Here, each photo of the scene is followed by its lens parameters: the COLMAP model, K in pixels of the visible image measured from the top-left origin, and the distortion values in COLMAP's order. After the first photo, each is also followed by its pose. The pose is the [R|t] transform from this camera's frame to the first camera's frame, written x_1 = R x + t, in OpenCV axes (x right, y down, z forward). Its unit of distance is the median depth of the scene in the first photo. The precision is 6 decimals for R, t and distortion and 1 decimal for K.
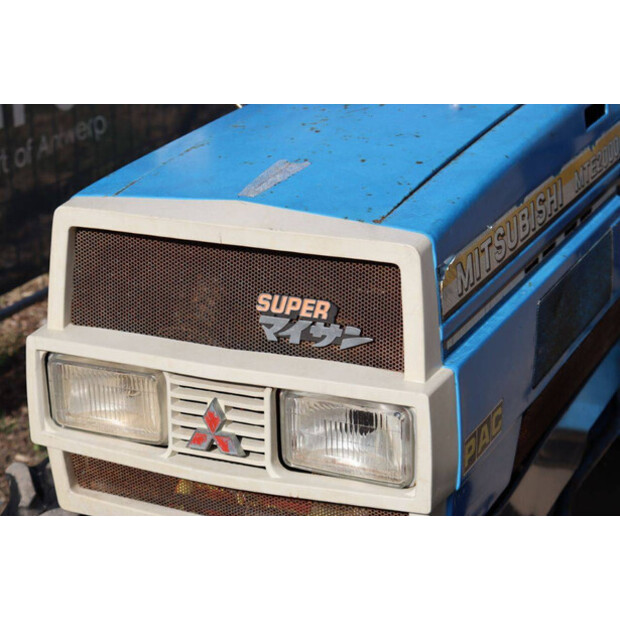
lens RADIAL K [[1494.8, 0, 311.9], [0, 1494.8, 310.0], [0, 0, 1]] dist [0.442405, 0.000000]
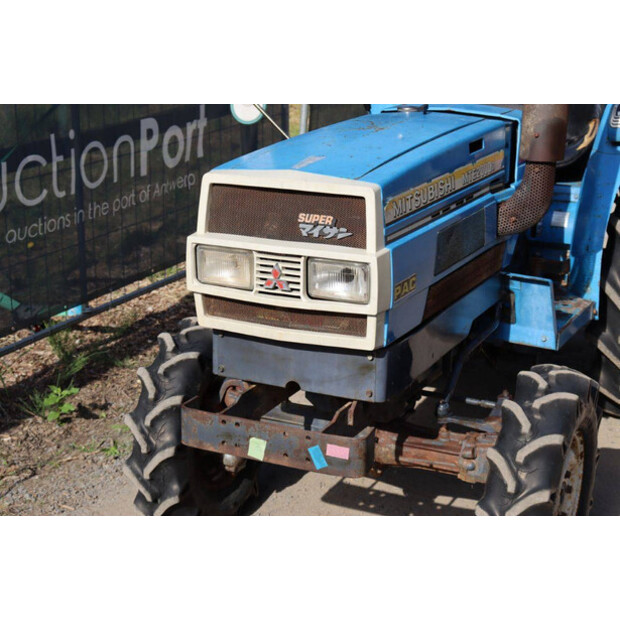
lens RADIAL K [[1302.0, 0, 308.8], [0, 1302.0, 310.0], [0, 0, 1]] dist [0.091757, 0.000000]
pose [[0.999383, 0.028575, -0.020435, 0.018972], [-0.029711, 0.997893, -0.057681, 0.228807], [0.018744, 0.058253, 0.998126, -0.819276]]
